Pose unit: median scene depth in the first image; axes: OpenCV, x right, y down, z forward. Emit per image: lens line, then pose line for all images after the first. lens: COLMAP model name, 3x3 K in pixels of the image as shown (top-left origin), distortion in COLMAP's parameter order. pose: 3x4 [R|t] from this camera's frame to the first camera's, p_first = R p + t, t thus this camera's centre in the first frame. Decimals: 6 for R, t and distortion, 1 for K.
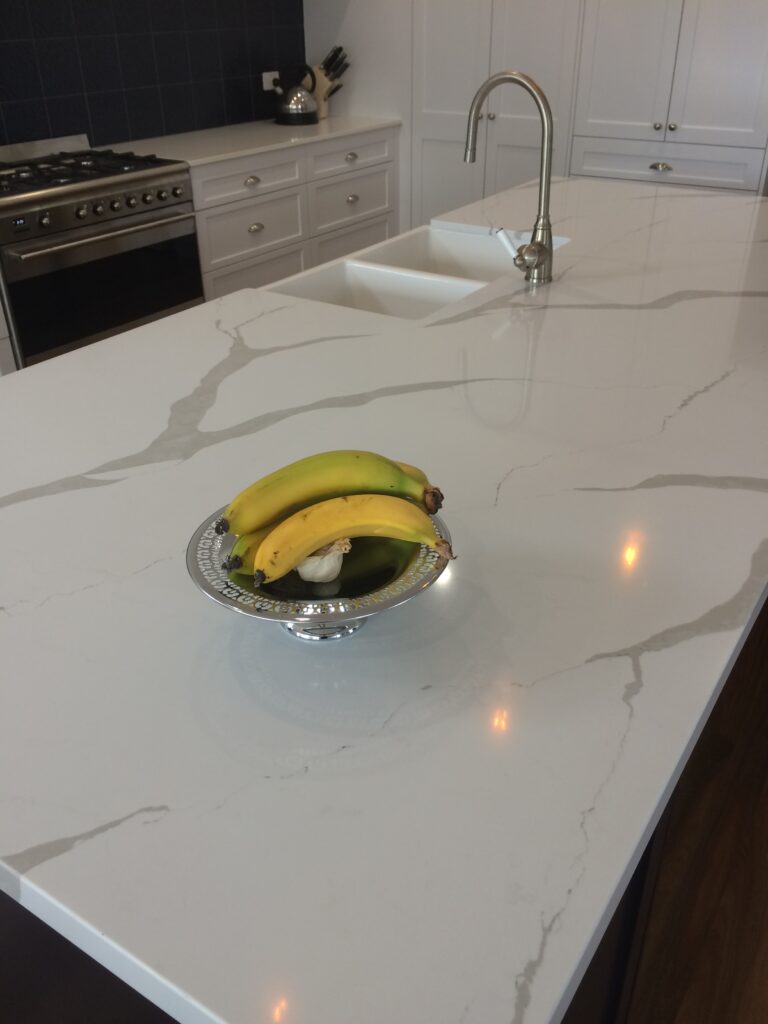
lens RADIAL K [[885.6, 0, 384.0], [0, 885.6, 512.0], [0, 0, 1]] dist [0.092066, -0.135330]
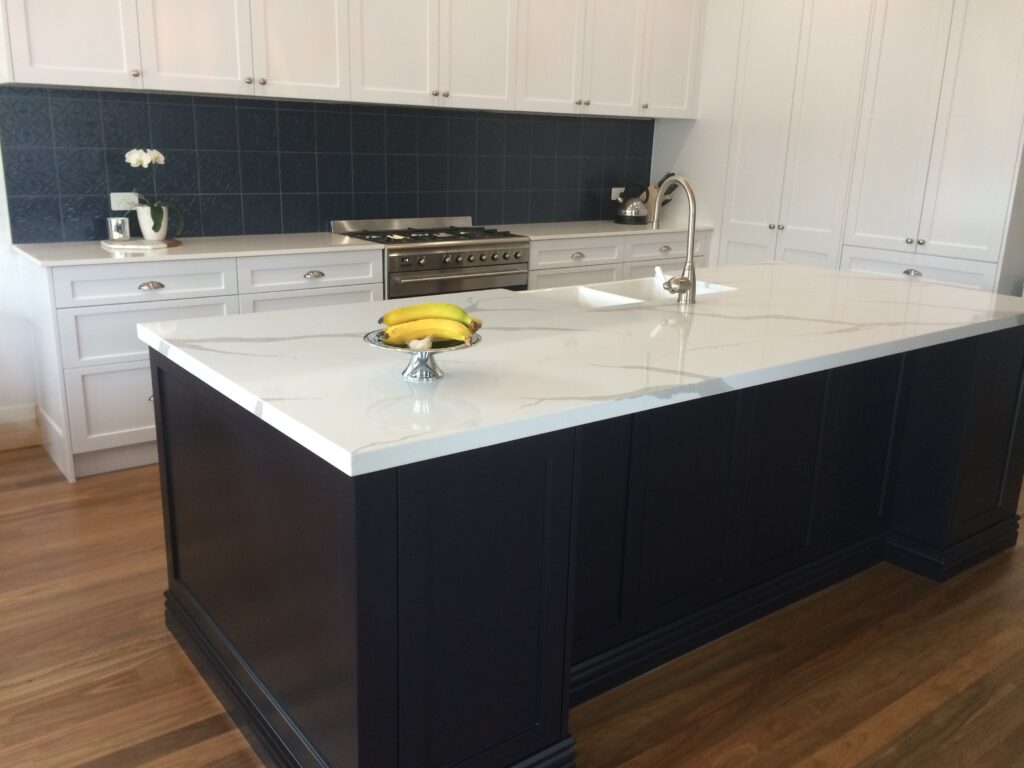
lens RADIAL K [[885.6, 0, 512.0], [0, 885.6, 384.0], [0, 0, 1]] dist [0.092066, -0.135330]
pose [[0.944337, 0.122274, -0.305413, 0.191016], [-0.195932, 0.954793, -0.223566, 0.137113], [0.264270, 0.270962, 0.925603, -0.222942]]
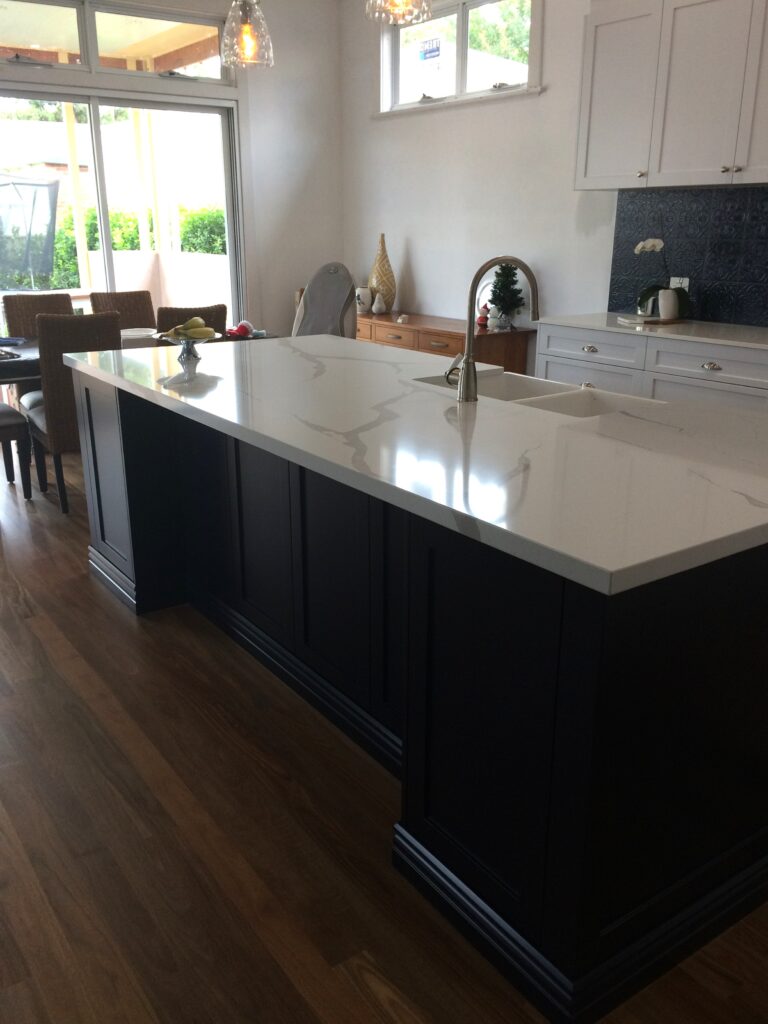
lens RADIAL K [[885.6, 0, 384.0], [0, 885.6, 512.0], [0, 0, 1]] dist [0.092066, -0.135330]
pose [[-0.366762, 0.303281, -0.879492, 0.743810], [-0.457724, 0.764203, 0.454404, -0.355322], [0.809922, 0.569223, -0.141461, 0.609326]]
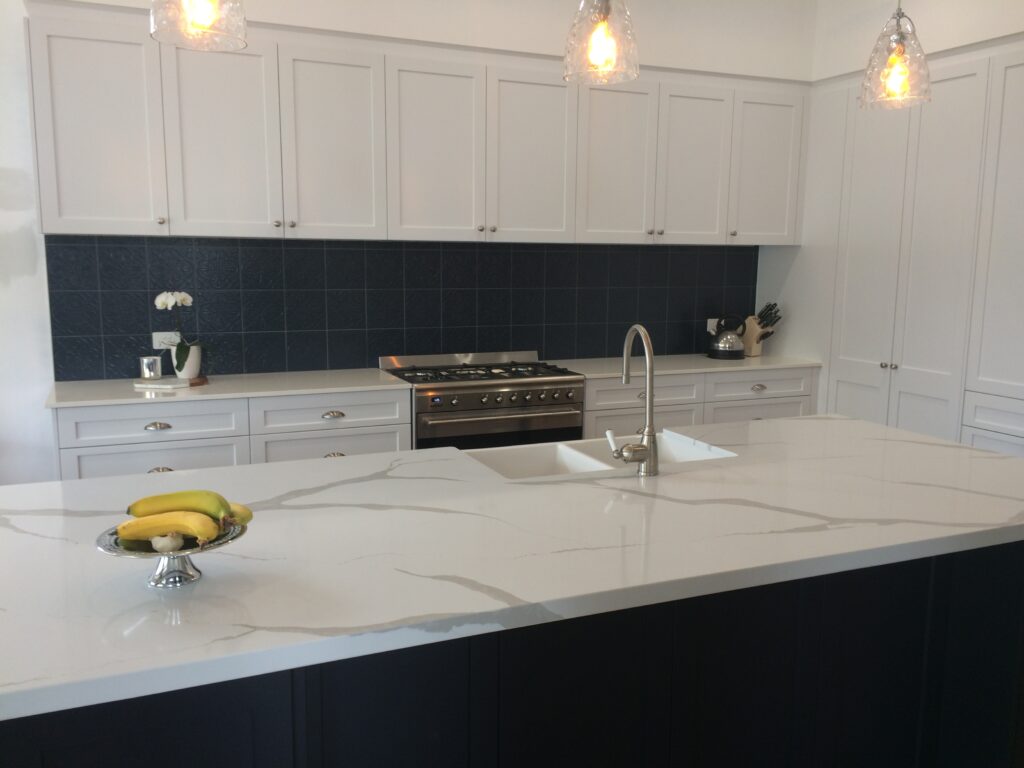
lens RADIAL K [[885.6, 0, 512.0], [0, 885.6, 384.0], [0, 0, 1]] dist [0.092066, -0.135330]
pose [[0.839574, 0.098852, -0.534175, 0.344006], [-0.287774, 0.914934, -0.282988, 0.017012], [0.460761, 0.391311, 0.796602, -0.068209]]
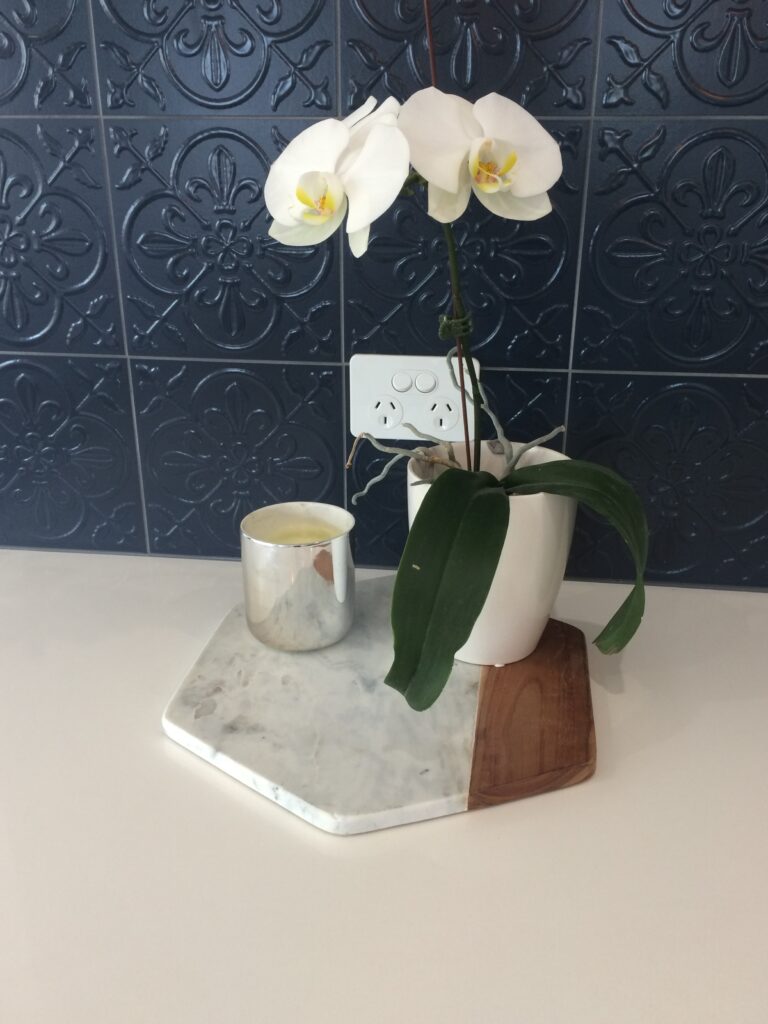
lens RADIAL K [[908.4, 0, 384.0], [0, 908.4, 512.0], [0, 0, 1]] dist [-0.002072, -0.019943]
pose [[0.447287, 0.348503, -0.823699, -0.412657], [-0.452118, 0.882730, 0.127969, -0.219388], [0.771701, 0.315171, 0.552399, 0.469702]]
